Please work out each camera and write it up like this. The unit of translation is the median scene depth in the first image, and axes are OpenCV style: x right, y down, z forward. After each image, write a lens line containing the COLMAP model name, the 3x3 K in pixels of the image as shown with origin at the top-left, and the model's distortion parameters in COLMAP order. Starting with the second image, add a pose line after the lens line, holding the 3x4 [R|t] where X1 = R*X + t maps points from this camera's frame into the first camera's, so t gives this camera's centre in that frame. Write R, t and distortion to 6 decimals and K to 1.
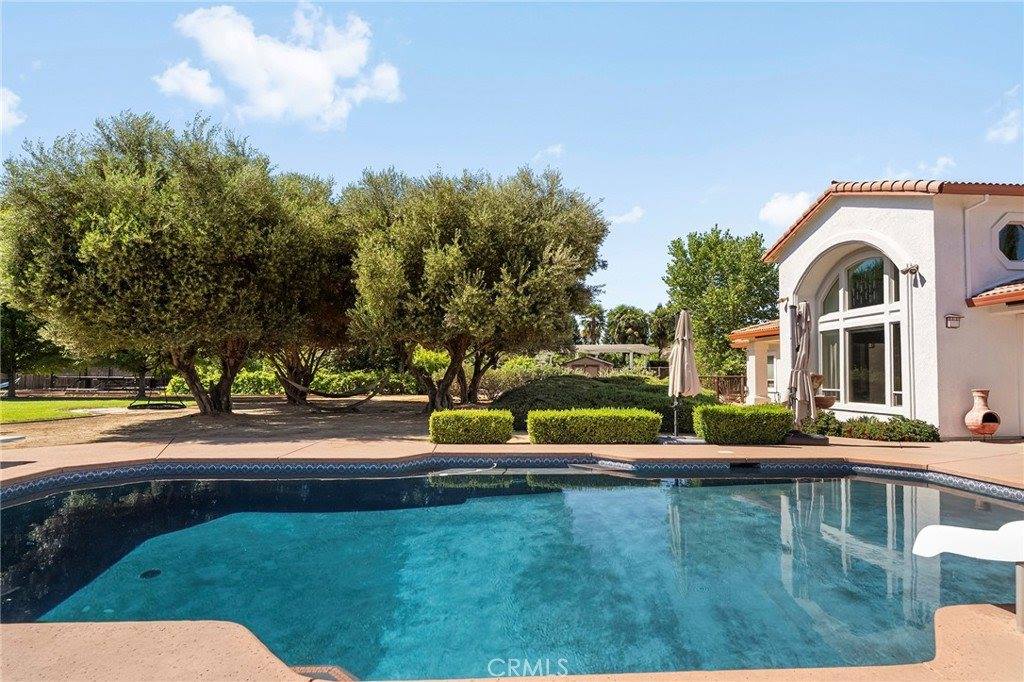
lens RADIAL K [[547.4, 0, 511.2], [0, 547.4, 358.5], [0, 0, 1]] dist [0.000348, 0.000270]
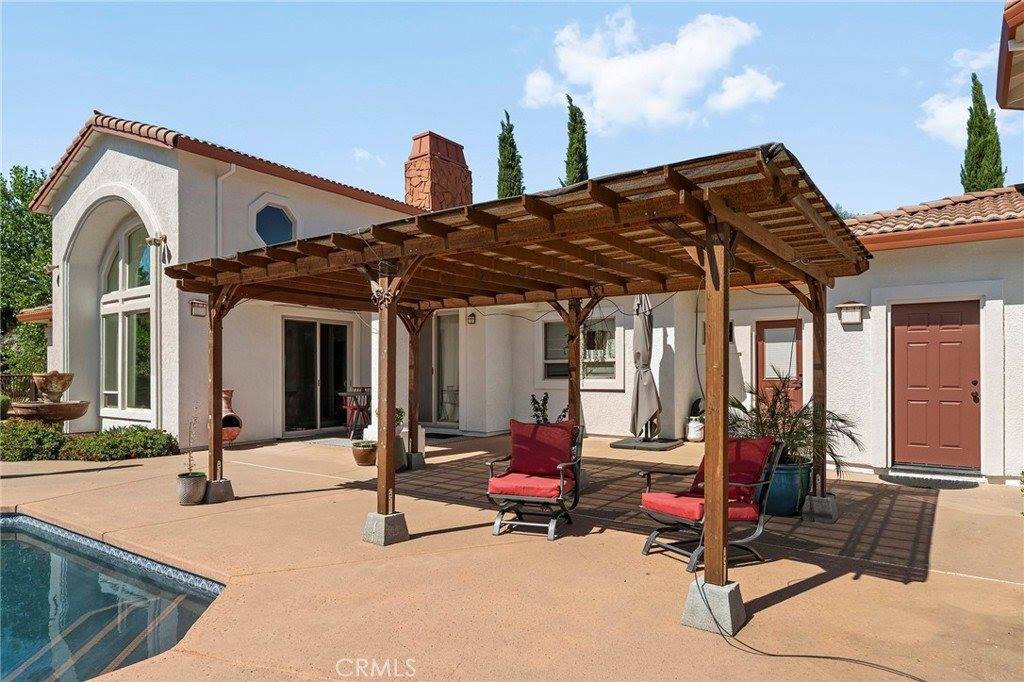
lens RADIAL K [[630.6, 0, 510.8], [0, 630.6, 374.4], [0, 0, 1]] dist [0.001059, 0.000328]
pose [[0.636177, -0.007577, 0.771506, 0.285050], [-0.019412, 0.999478, 0.025823, -0.001049], [-0.771299, -0.031404, 0.635698, 0.014461]]
